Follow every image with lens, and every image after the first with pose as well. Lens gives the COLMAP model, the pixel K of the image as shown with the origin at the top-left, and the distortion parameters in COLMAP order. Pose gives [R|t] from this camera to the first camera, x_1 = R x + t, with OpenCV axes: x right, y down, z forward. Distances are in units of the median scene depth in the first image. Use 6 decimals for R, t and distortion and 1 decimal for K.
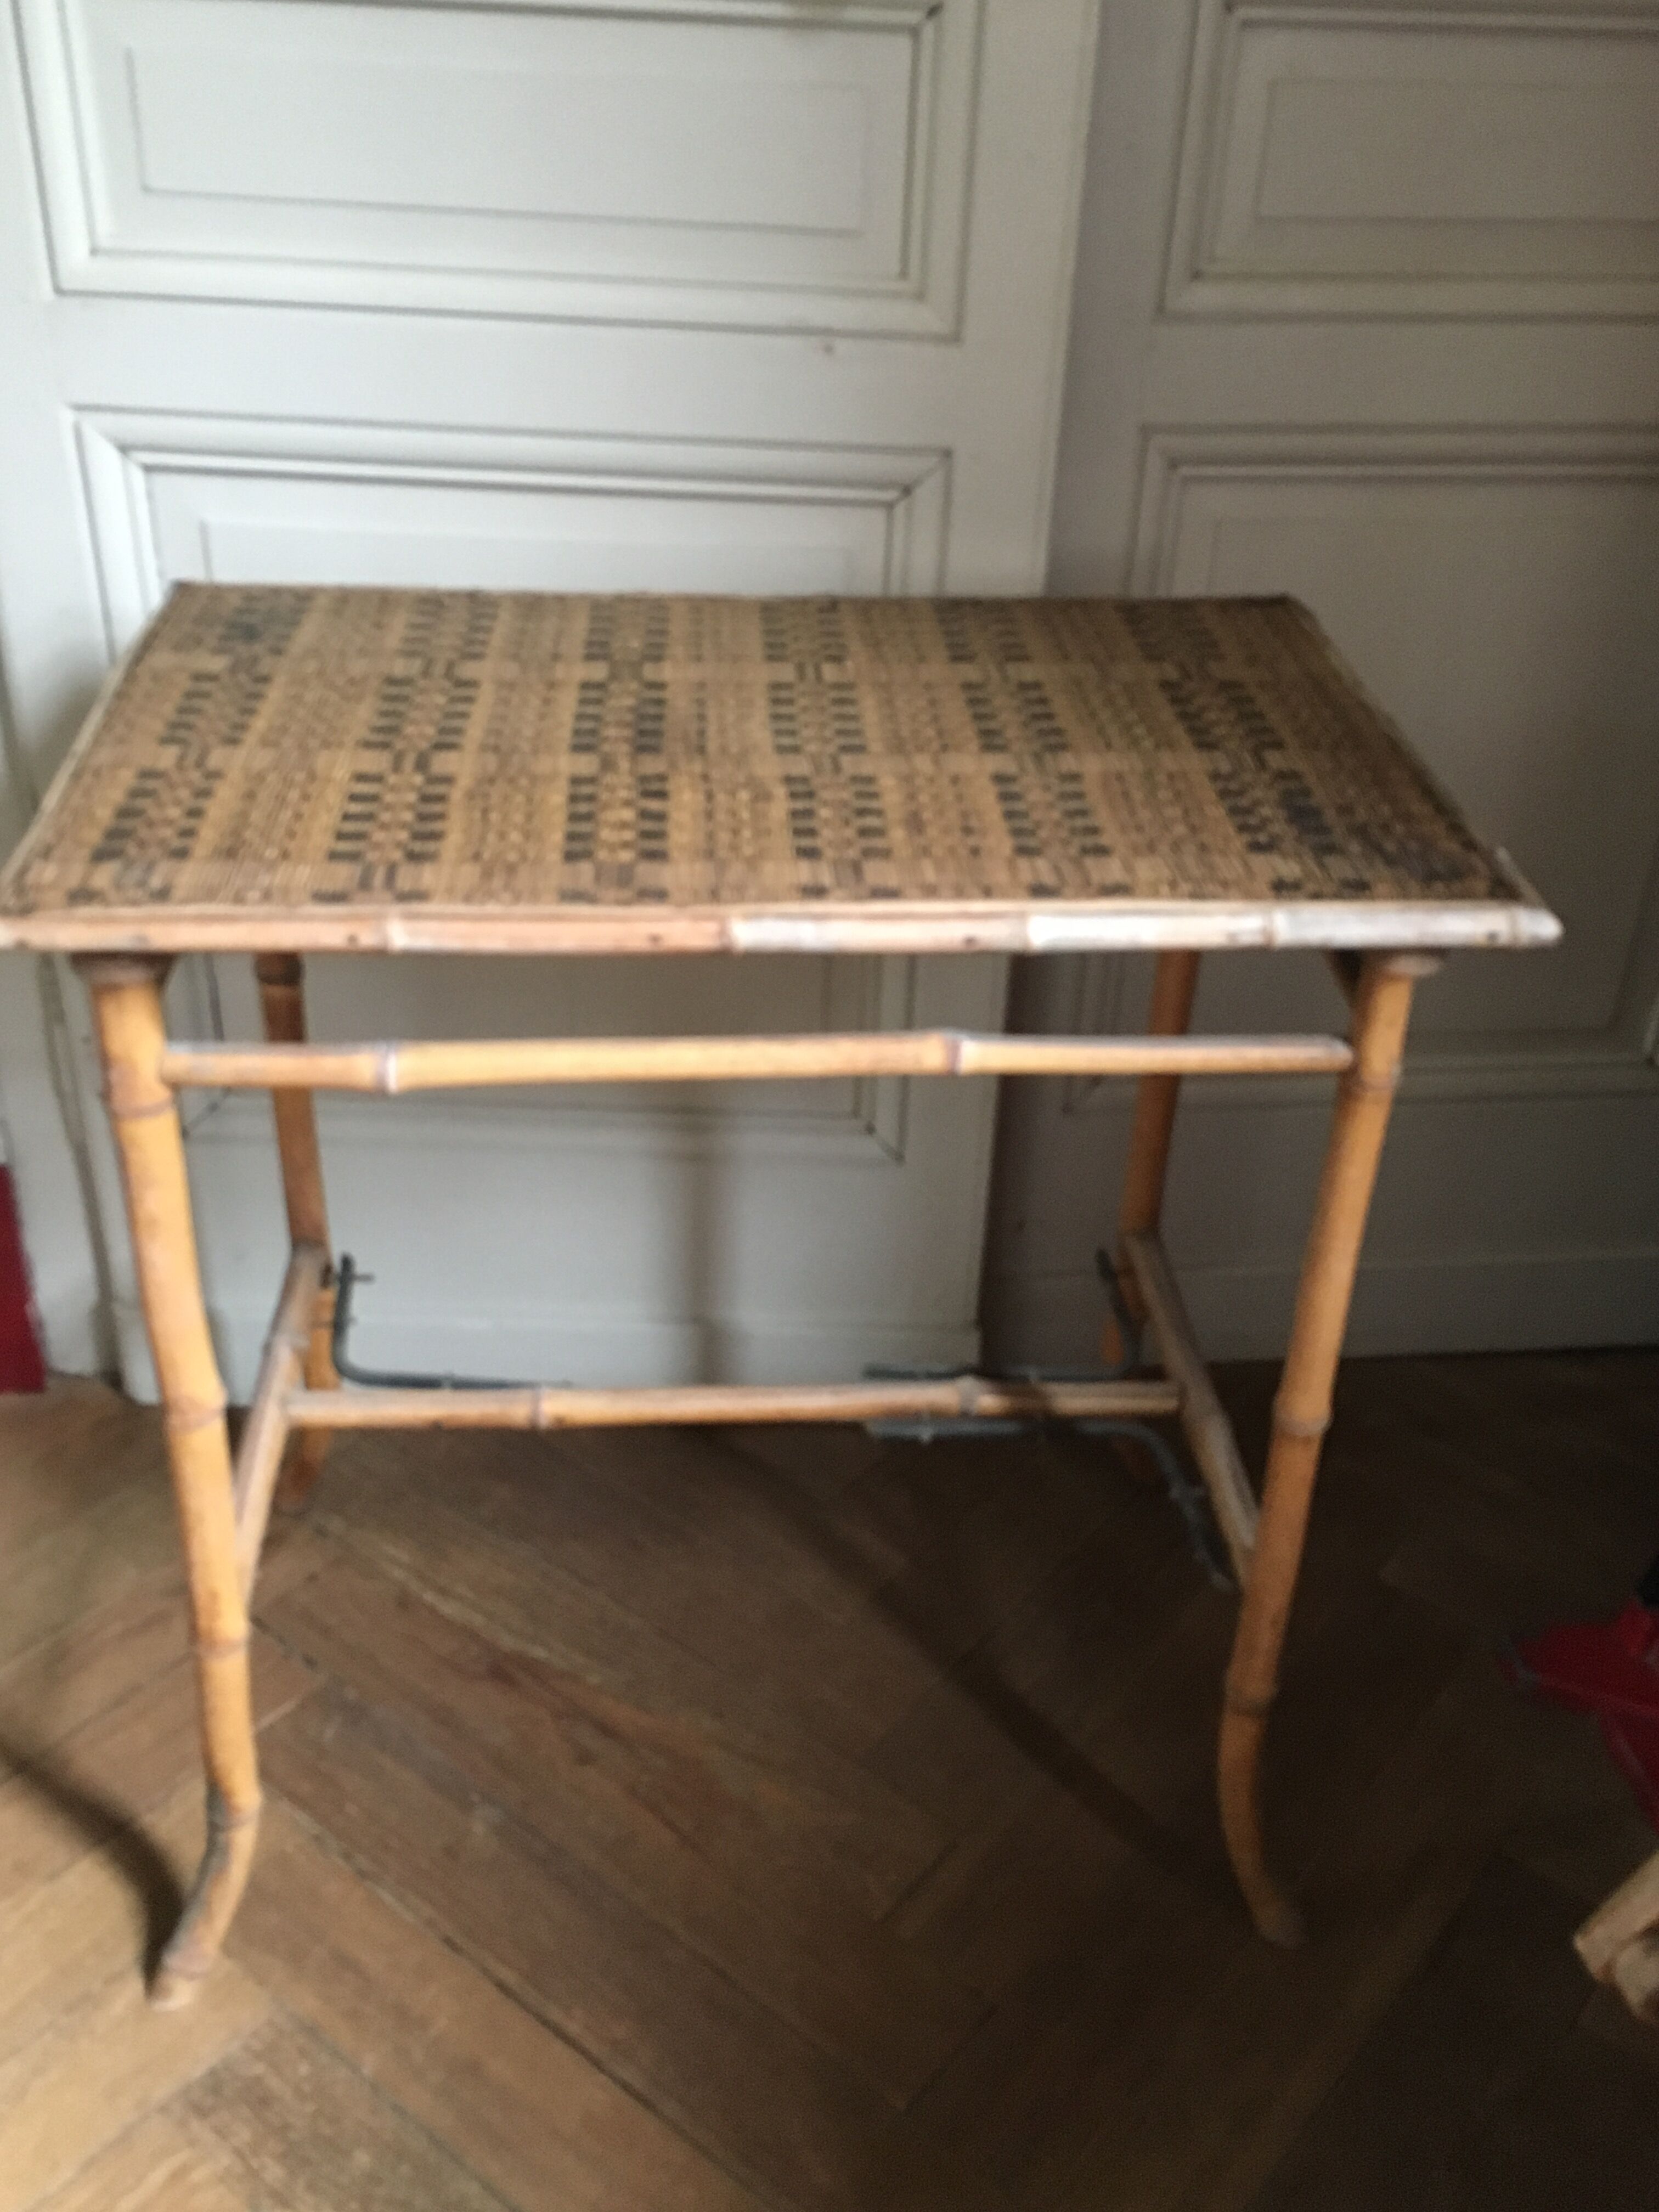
lens RADIAL K [[2081.9, 0, 829.5], [0, 2081.9, 1106.0], [0, 0, 1]] dist [0.078379, -0.102749]
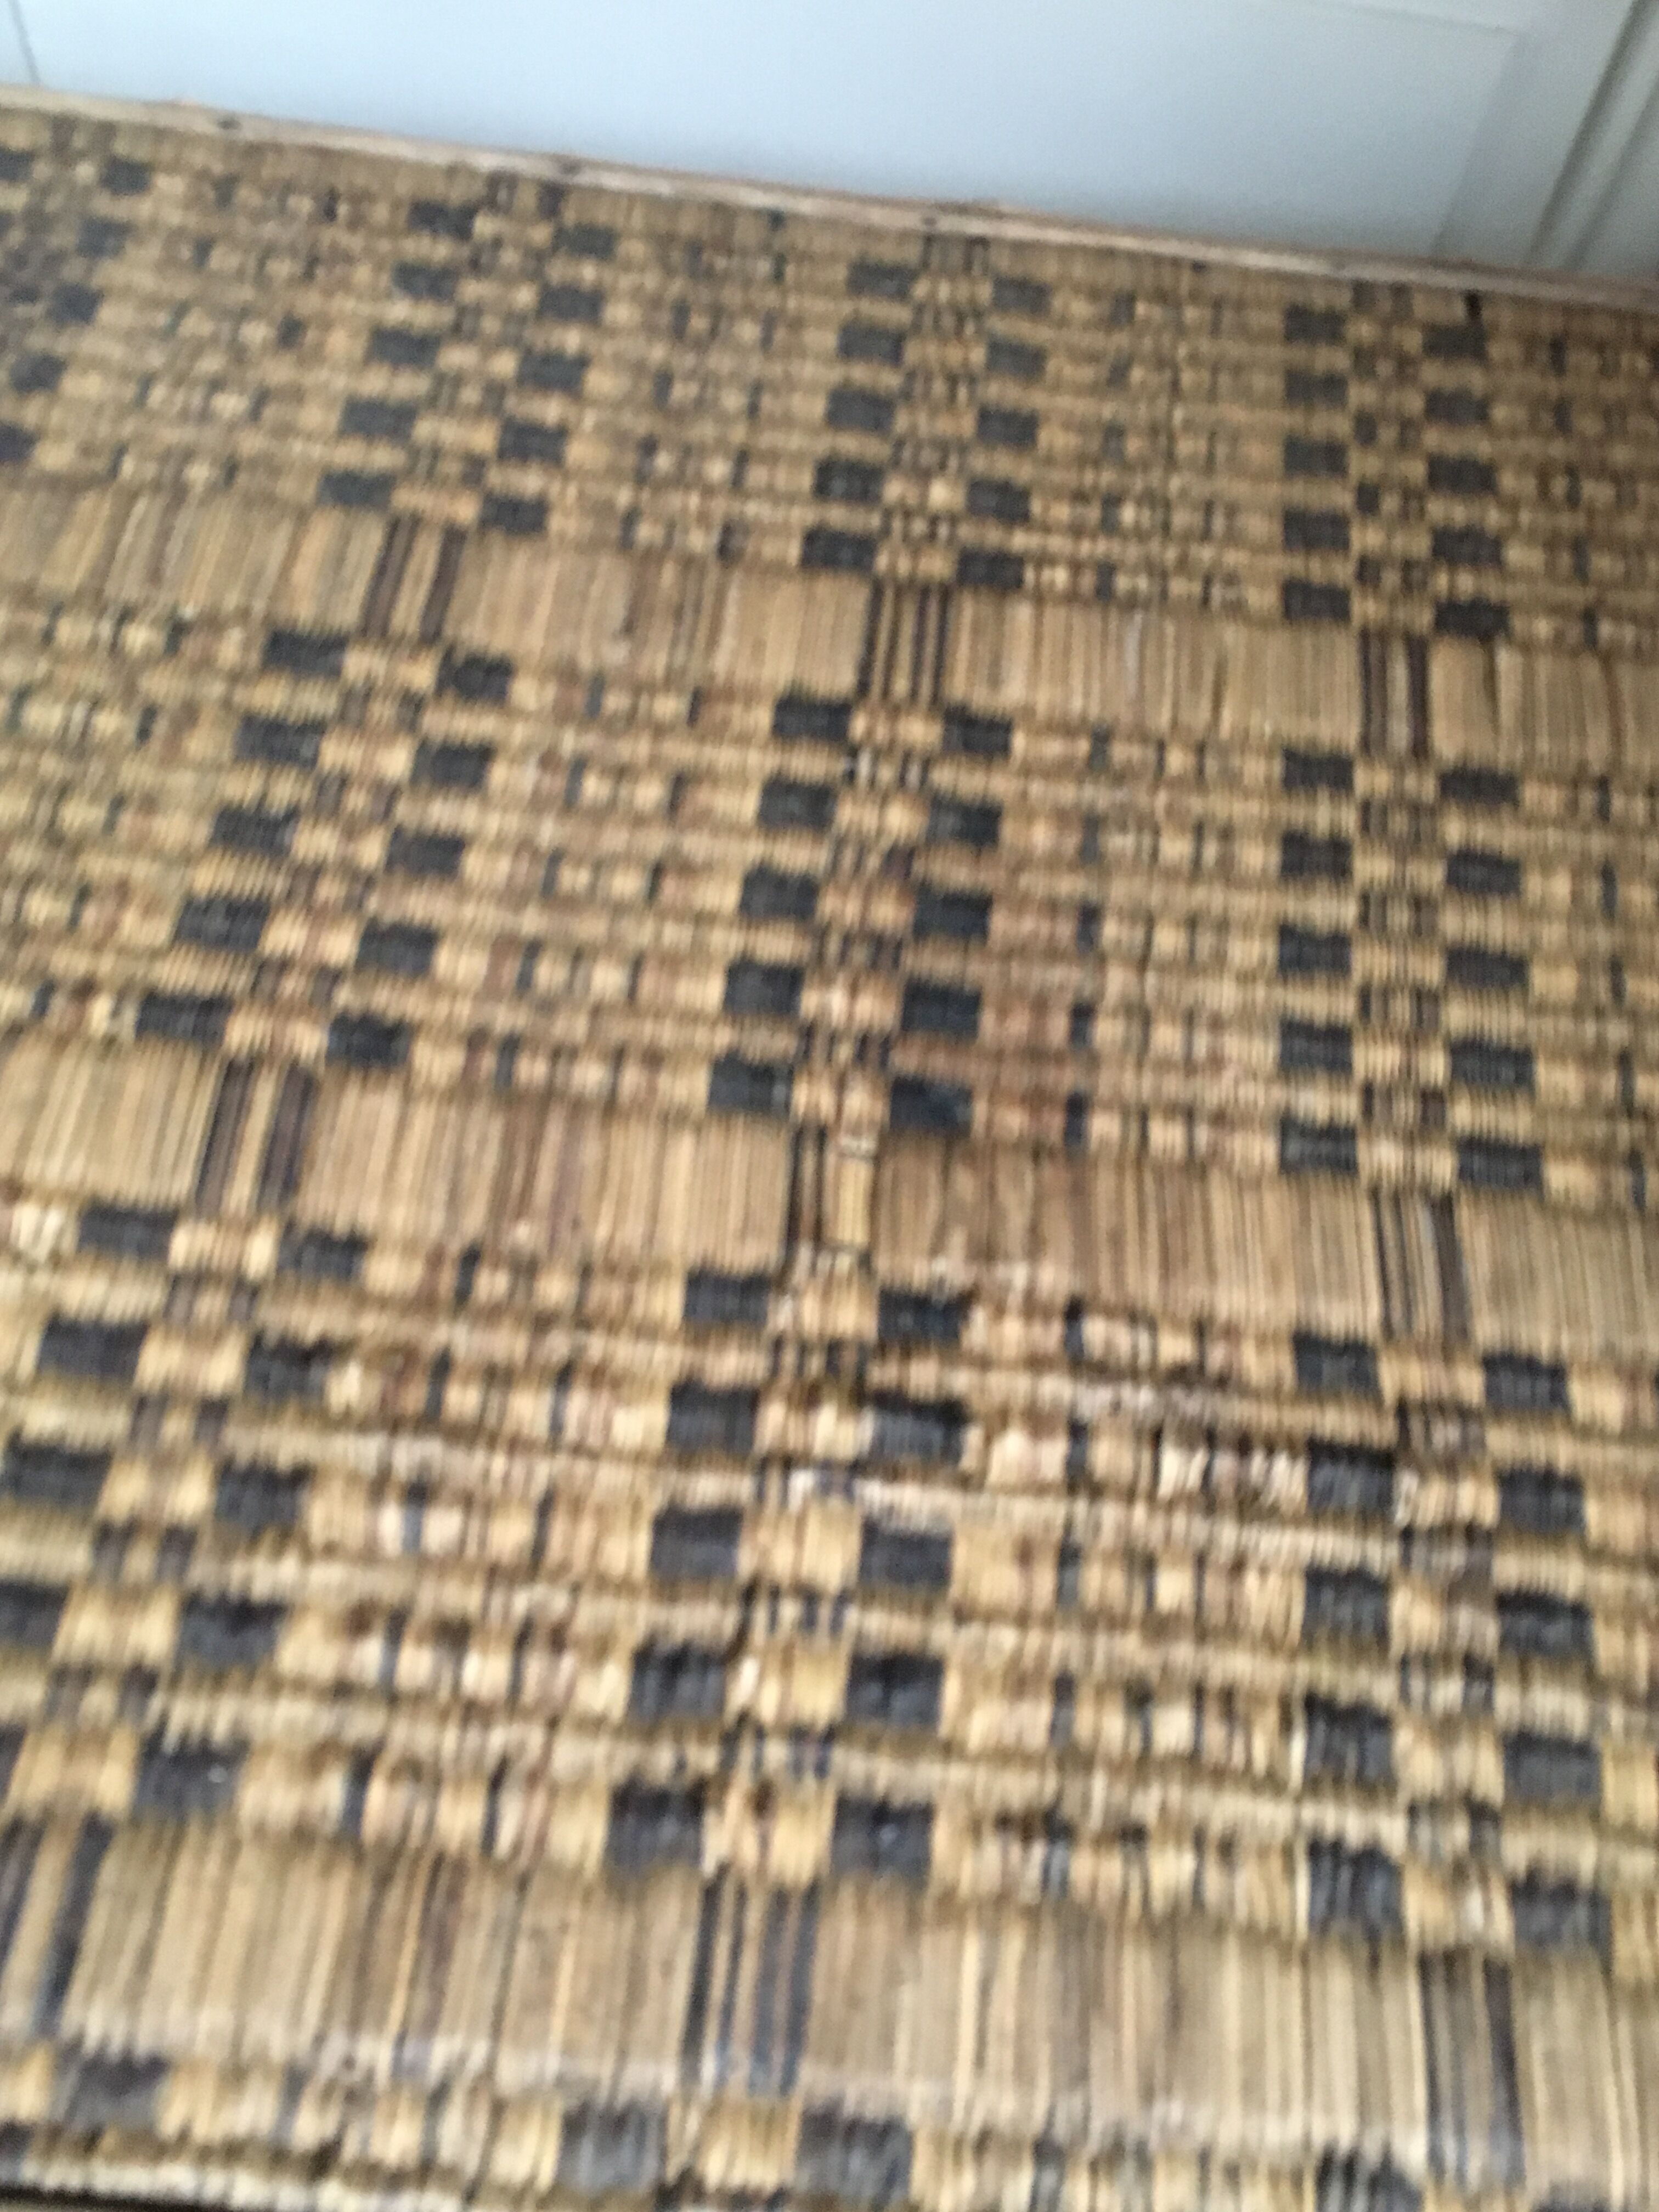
lens RADIAL K [[2081.9, 0, 829.5], [0, 2081.9, 1106.0], [0, 0, 1]] dist [0.078379, -0.102749]
pose [[0.985444, 0.160579, -0.055808, -0.082100], [-0.114175, 0.868385, 0.482568, -0.336418], [0.125953, -0.469172, 0.874079, 0.674376]]
